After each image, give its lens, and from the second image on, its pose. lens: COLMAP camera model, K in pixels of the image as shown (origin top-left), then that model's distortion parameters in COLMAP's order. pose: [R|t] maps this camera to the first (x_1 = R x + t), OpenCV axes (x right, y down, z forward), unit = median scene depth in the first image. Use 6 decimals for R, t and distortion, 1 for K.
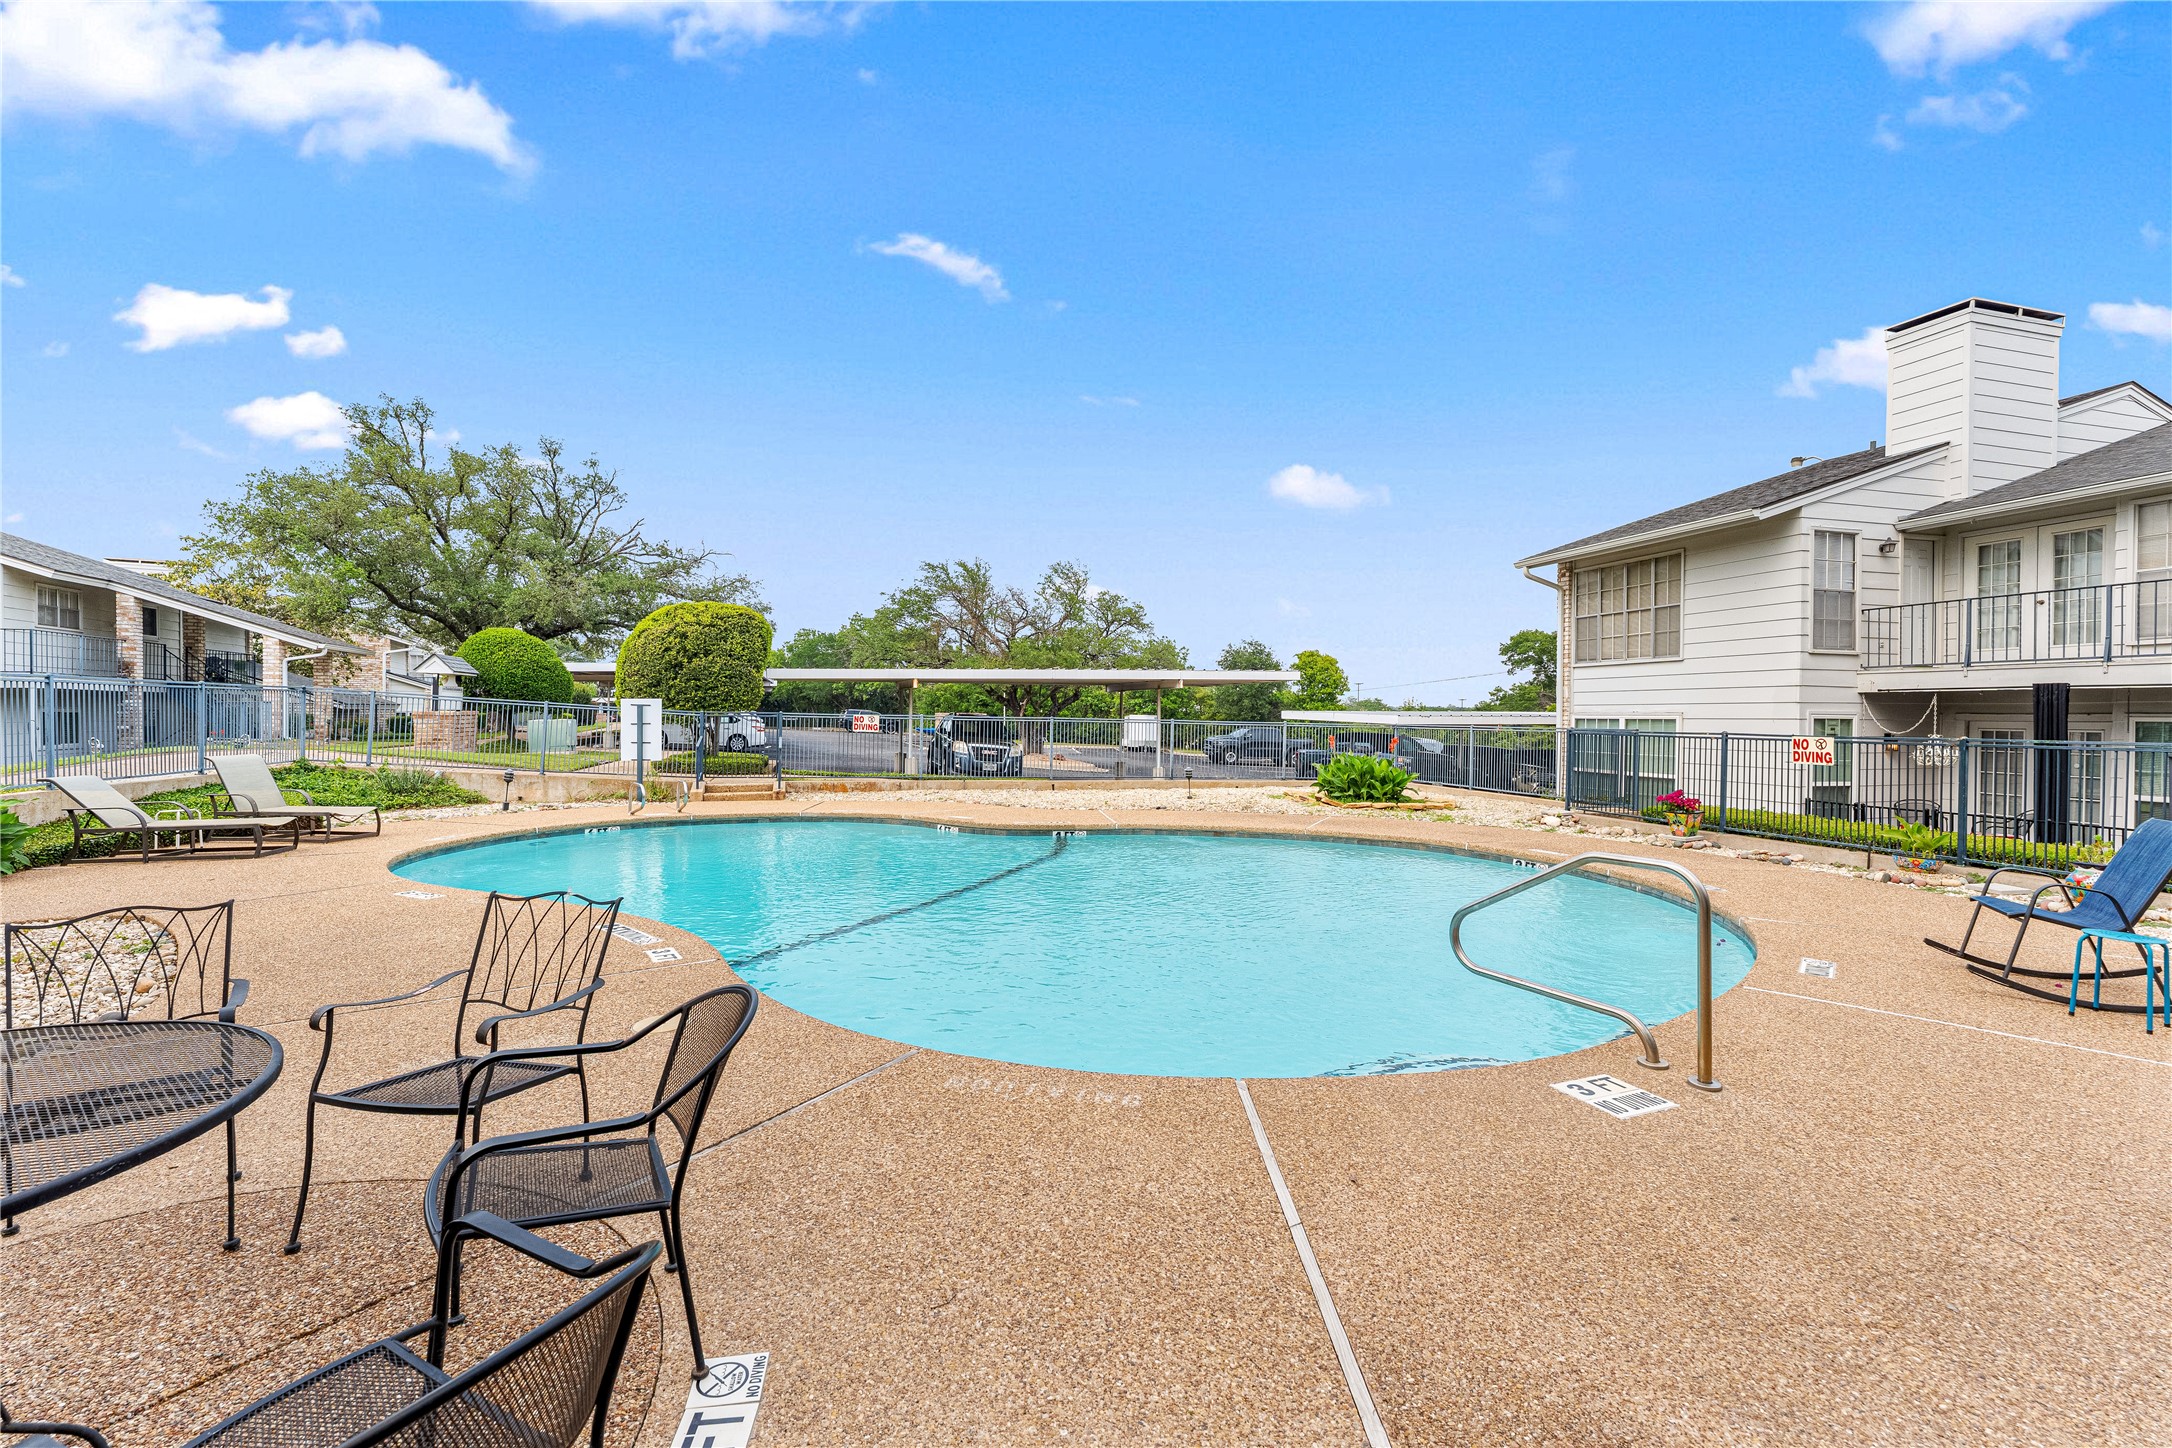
lens RADIAL K [[932.7, 0, 1079.9], [0, 932.7, 728.0], [0, 0, 1]] dist [-0.004528, -0.000289]
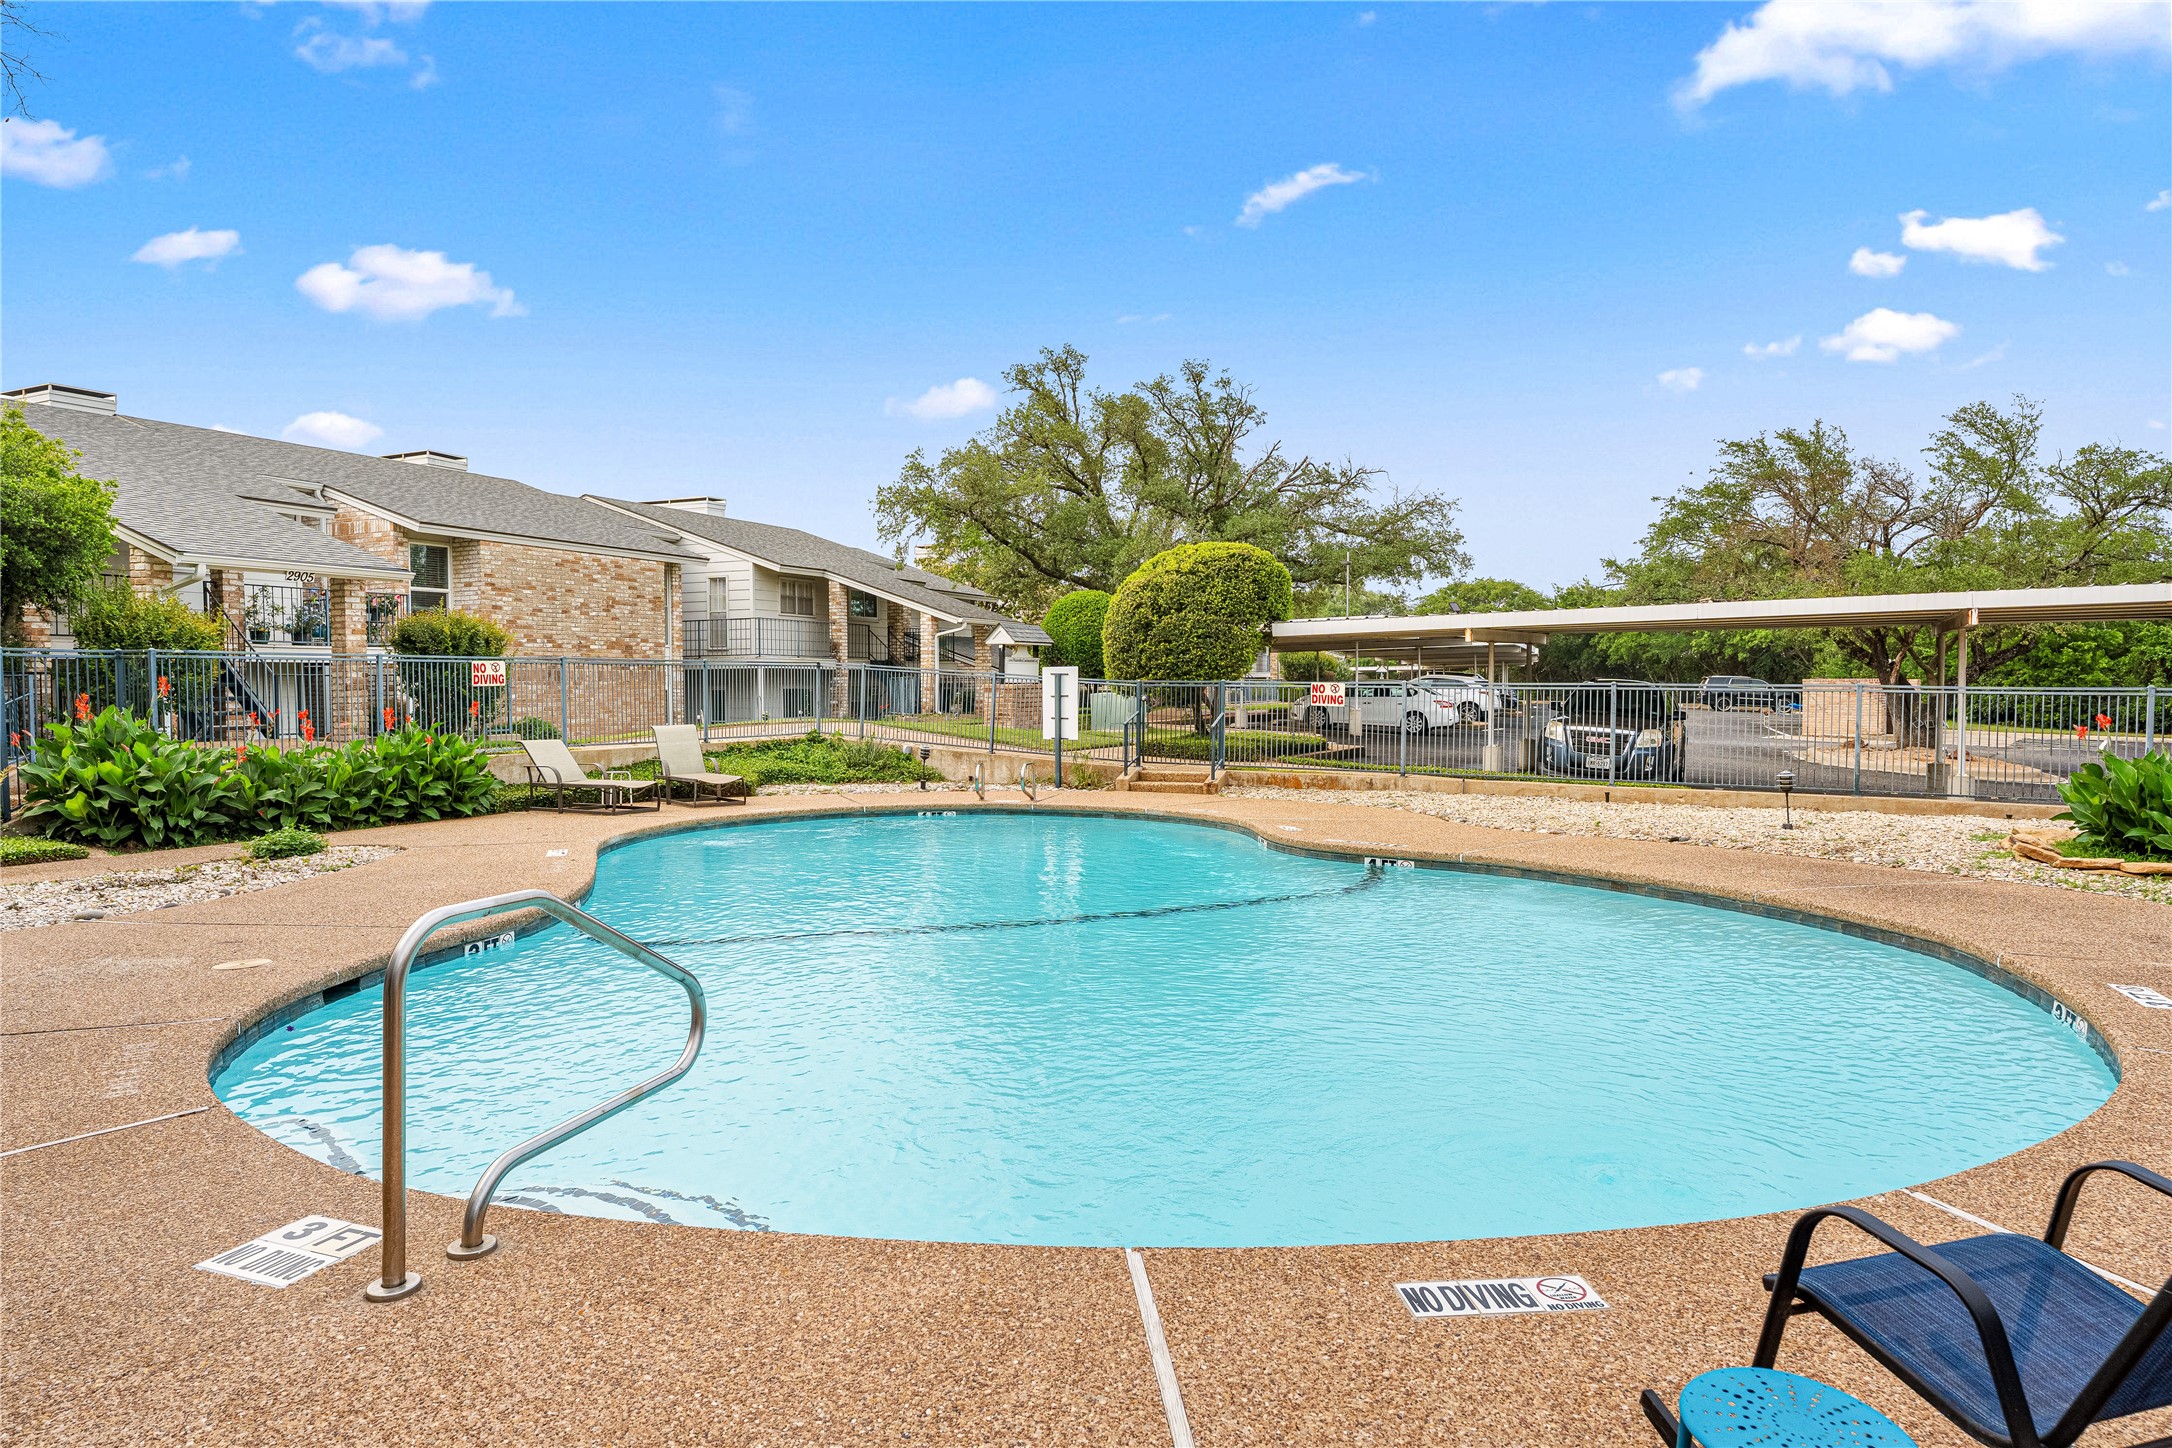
lens RADIAL K [[1295.2, 0, 1086.6], [0, 1295.2, 722.2], [0, 0, 1]] dist [-0.001667, -0.000932]
pose [[0.707436, 0.009033, -0.706720, 0.265922], [0.000328, 0.999914, 0.013109, 0.002689], [0.706778, -0.009506, 0.707372, 0.125641]]
